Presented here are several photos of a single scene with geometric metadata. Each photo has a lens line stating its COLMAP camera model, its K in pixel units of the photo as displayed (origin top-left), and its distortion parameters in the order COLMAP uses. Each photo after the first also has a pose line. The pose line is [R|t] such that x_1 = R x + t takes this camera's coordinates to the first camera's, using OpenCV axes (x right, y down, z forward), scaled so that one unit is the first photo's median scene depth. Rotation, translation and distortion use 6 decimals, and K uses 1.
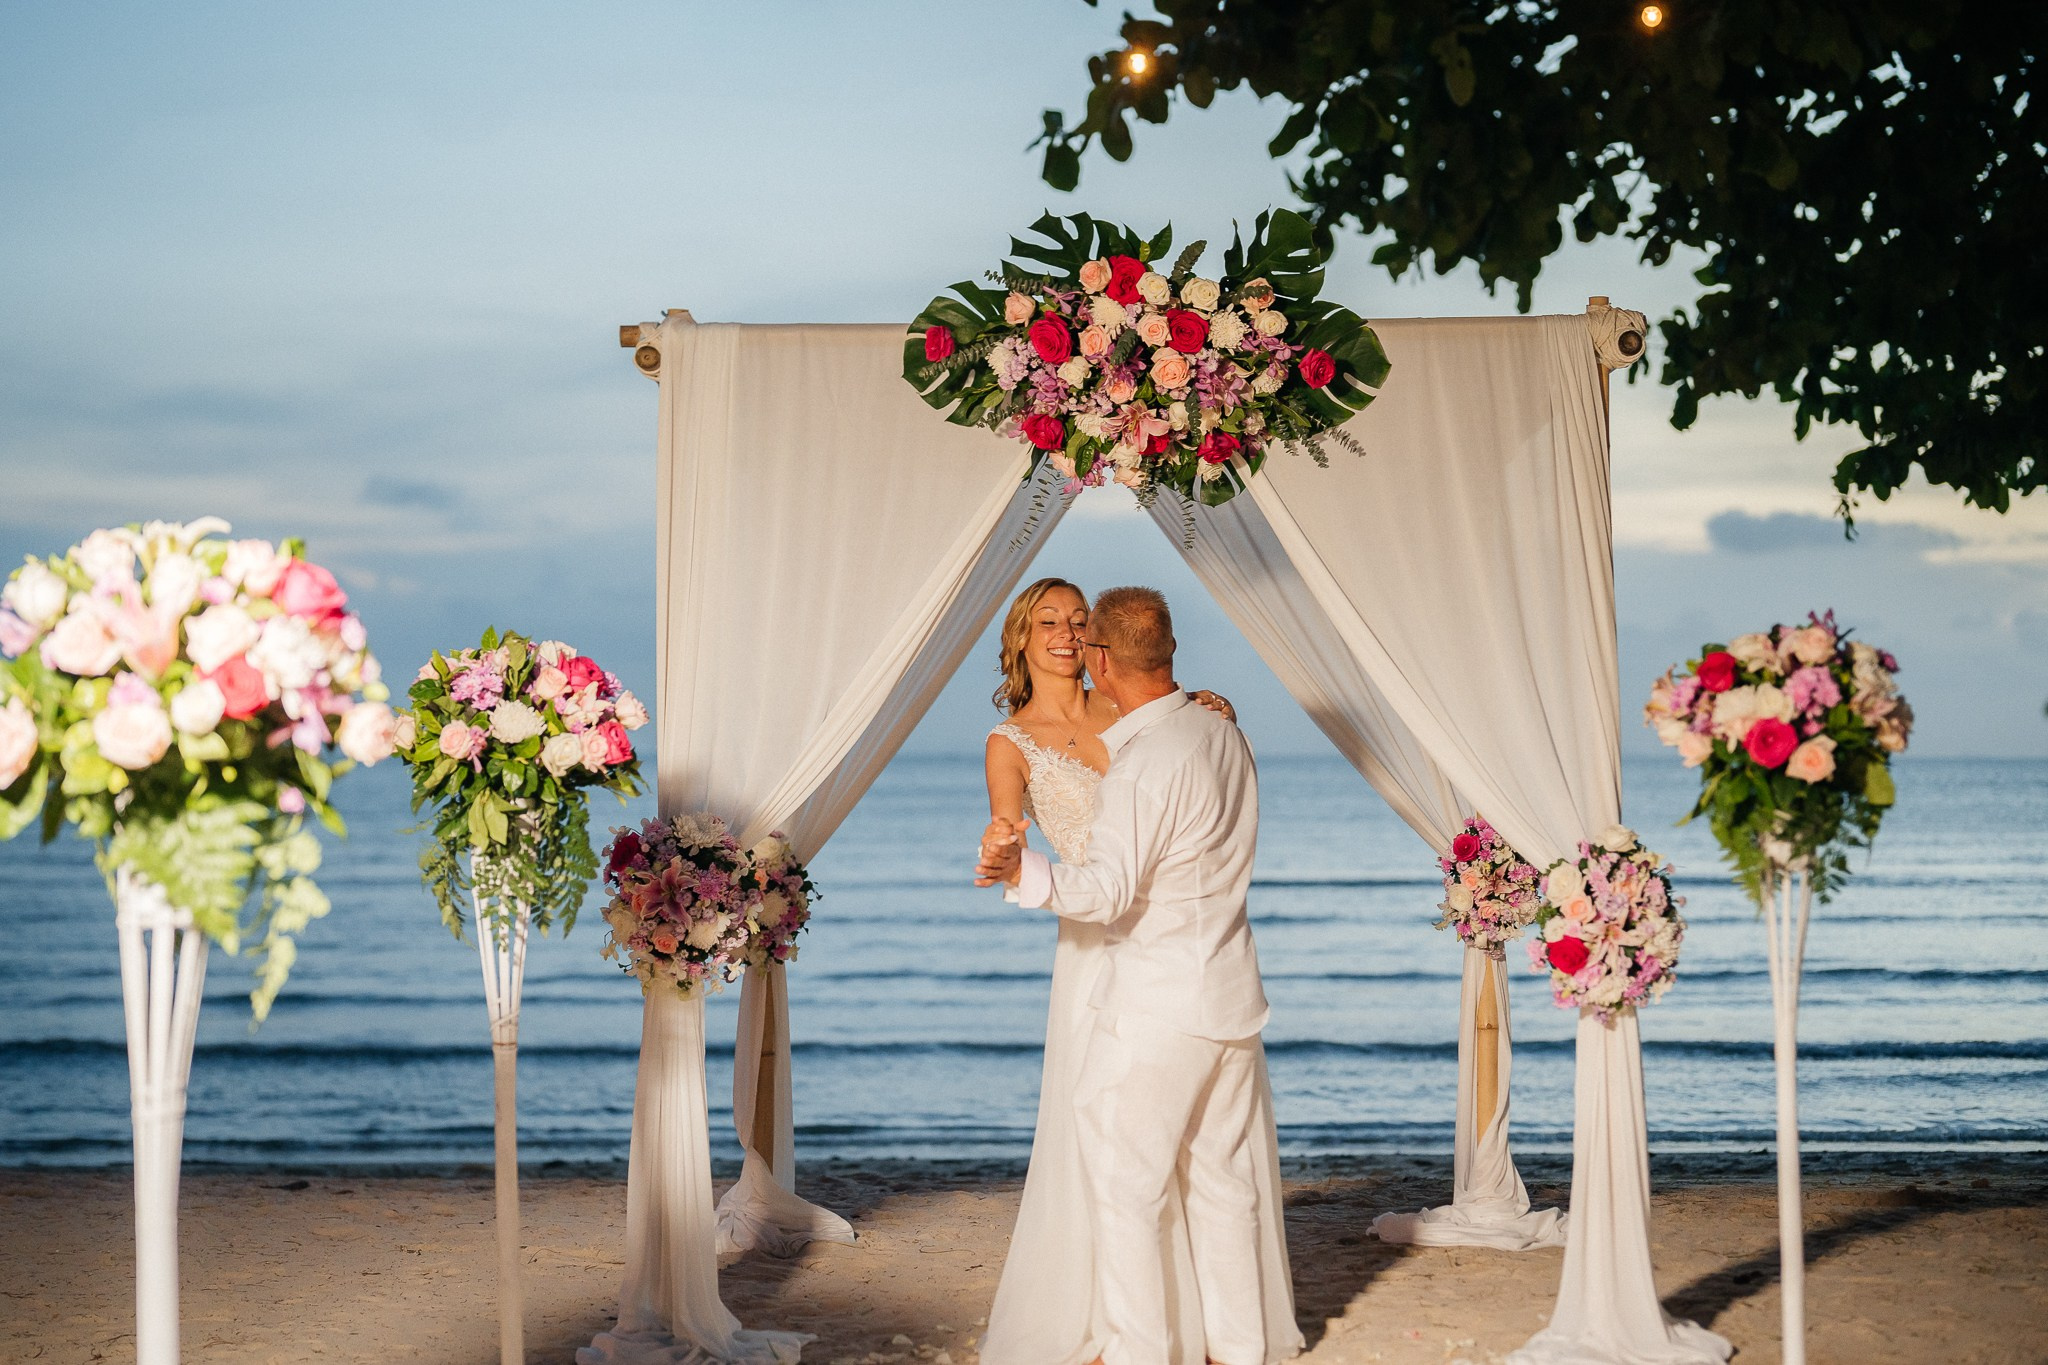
lens RADIAL K [[3049.6, 0, 1085.4], [0, 3049.6, 639.4], [0, 0, 1]] dist [0.162391, -2.078331]
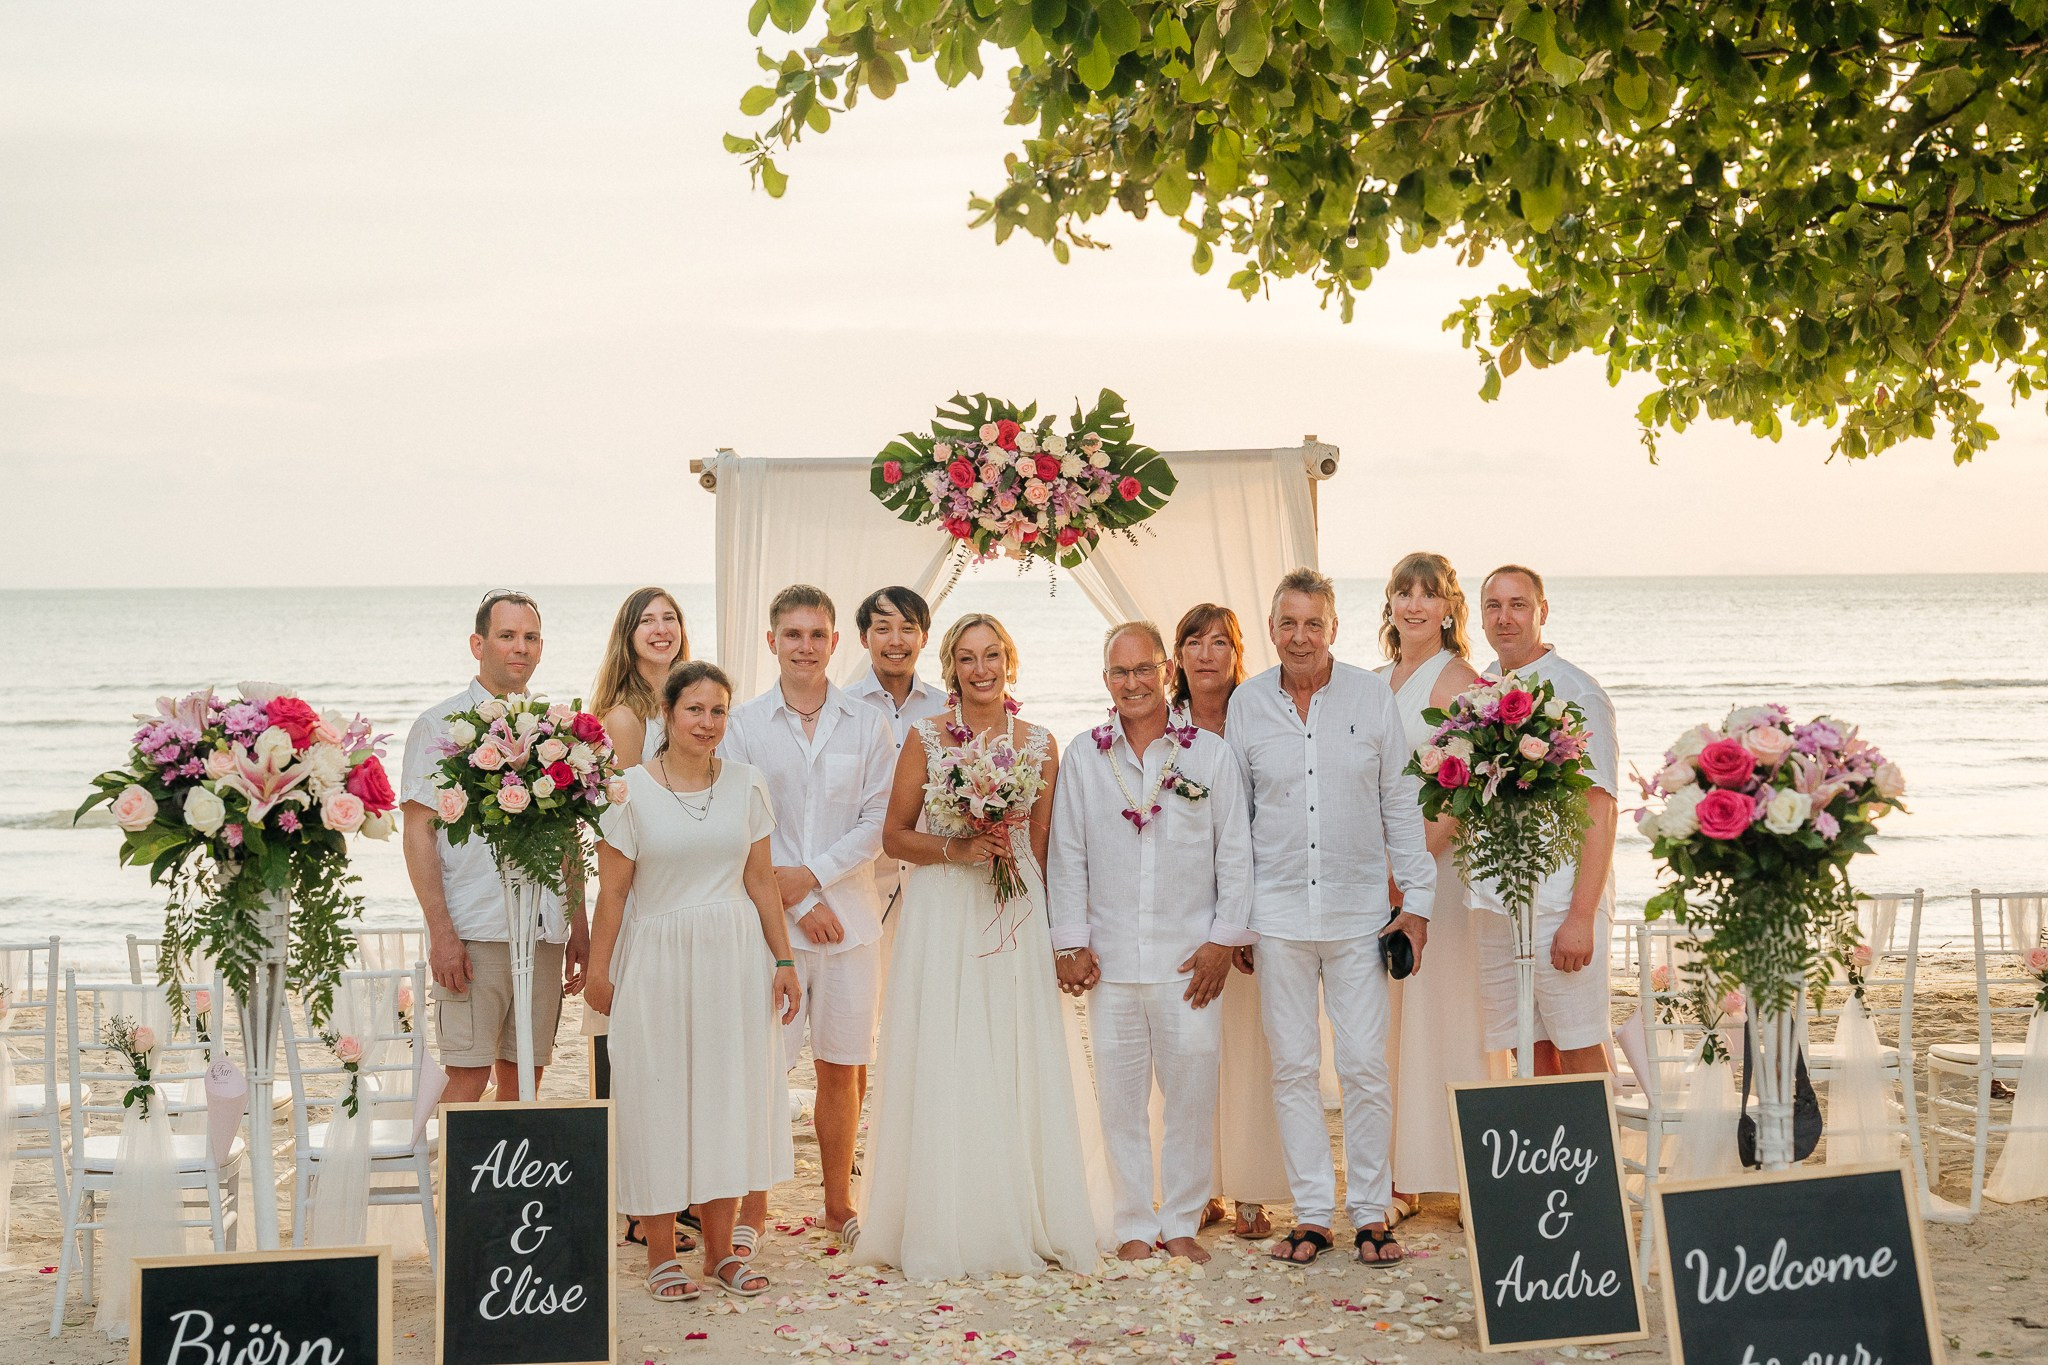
lens RADIAL K [[3047.3, 0, 1076.1], [0, 3047.3, 687.5], [0, 0, 1]] dist [0.005215, -0.038522]
pose [[0.999935, -0.011164, 0.002426, 0.042904], [0.010944, 0.996982, 0.076852, -0.107231], [-0.003277, -0.076821, 0.997040, -0.593433]]
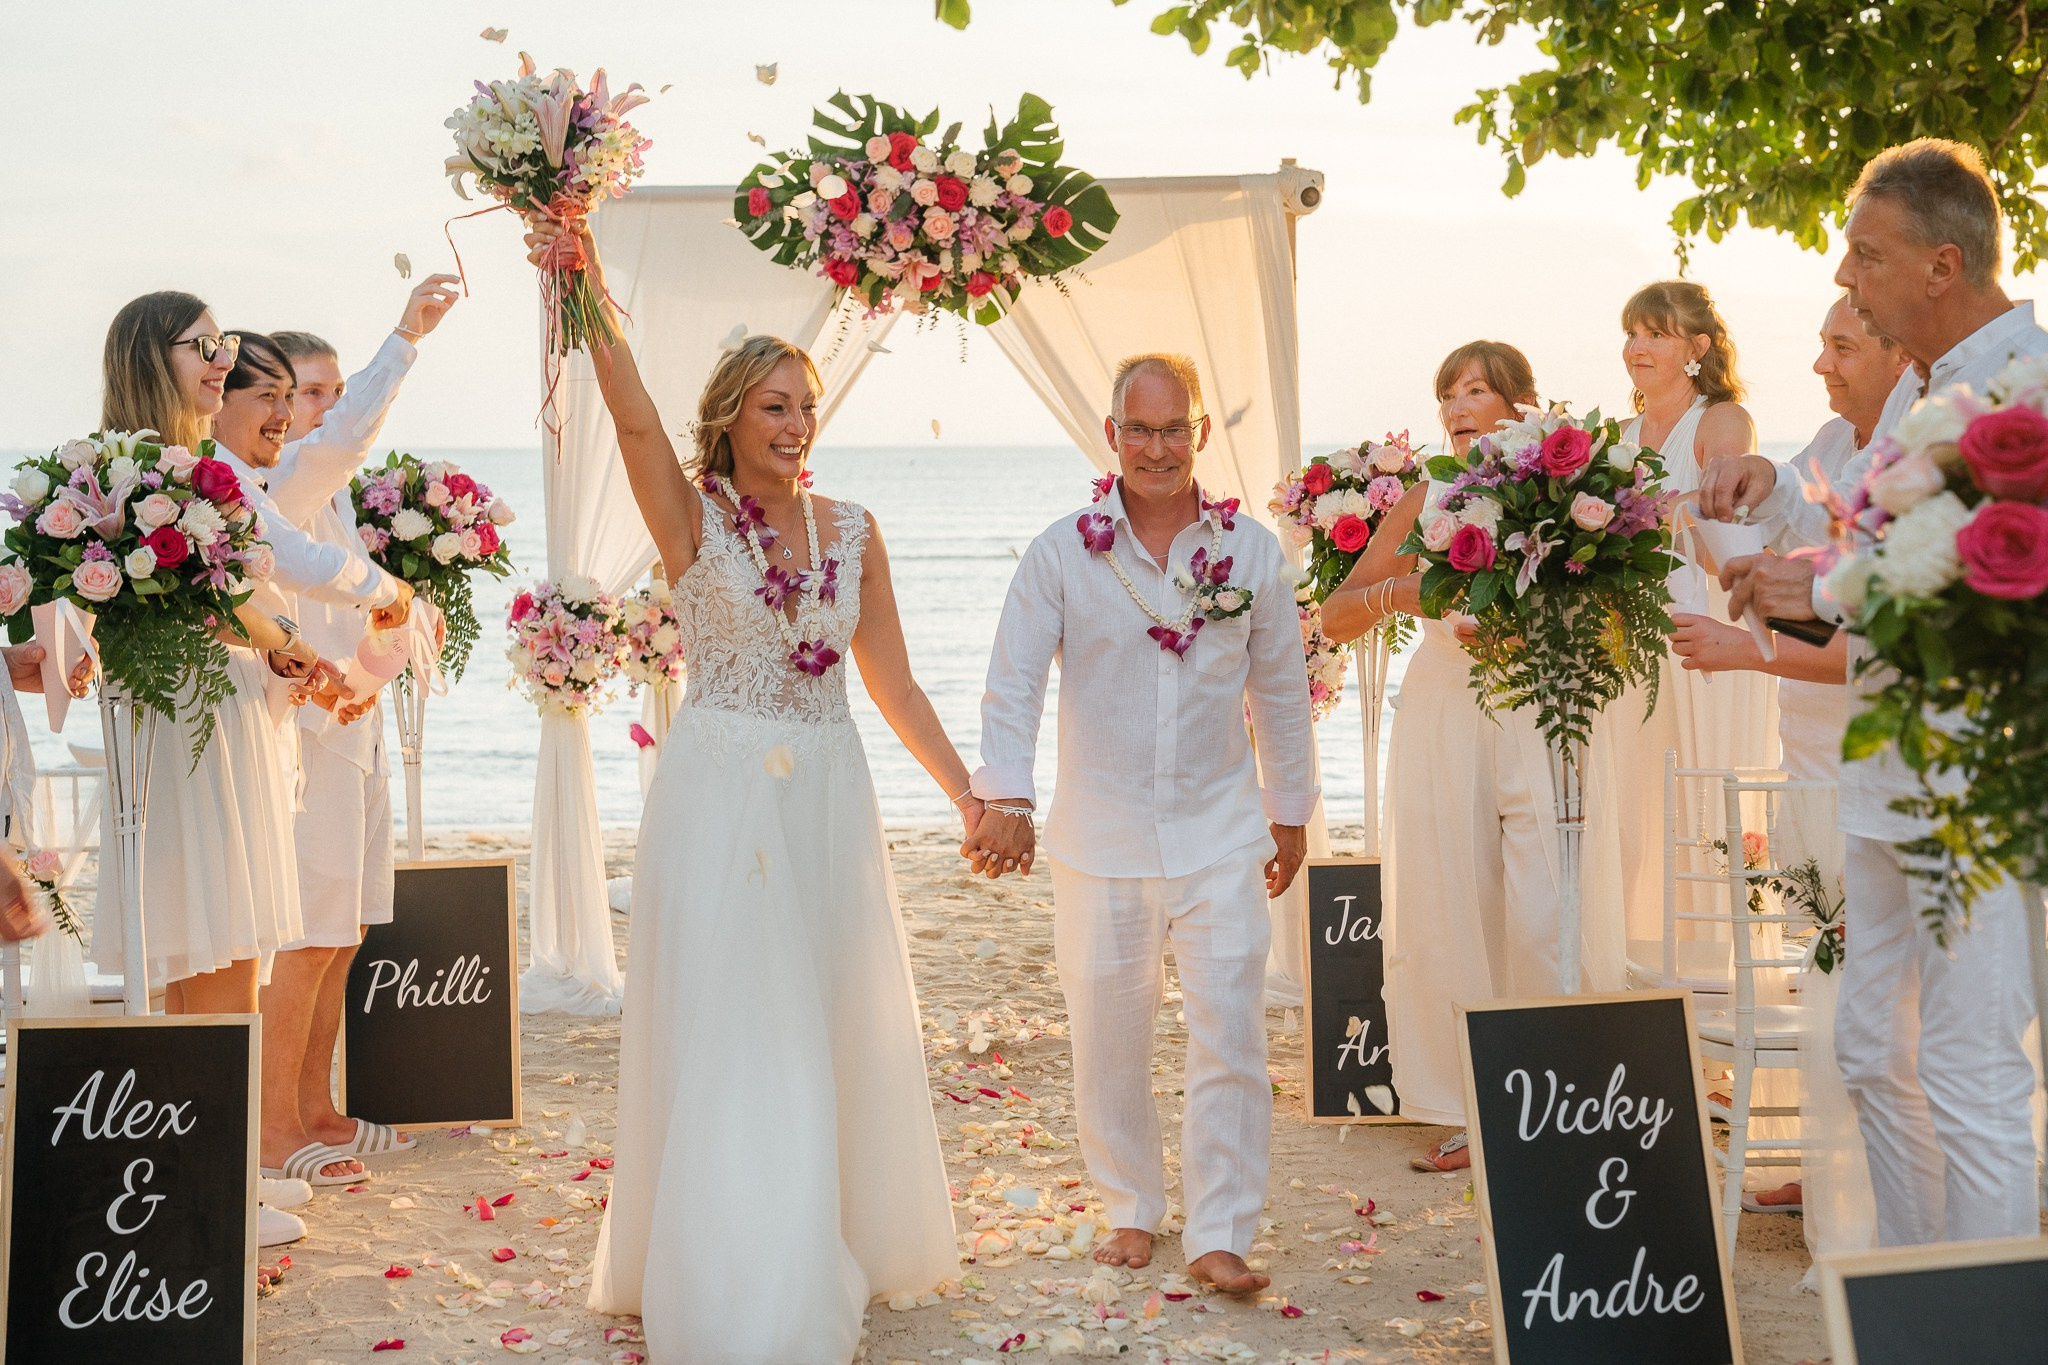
lens RADIAL K [[2913.0, 0, 1024.0], [0, 2913.0, 682.5], [0, 0, 1]] dist [0.010951, -0.011924]
pose [[0.999708, -0.005501, -0.023518, 0.089162], [0.008296, 0.992683, 0.120467, -0.044626], [0.022683, -0.120627, 0.992439, -0.212954]]
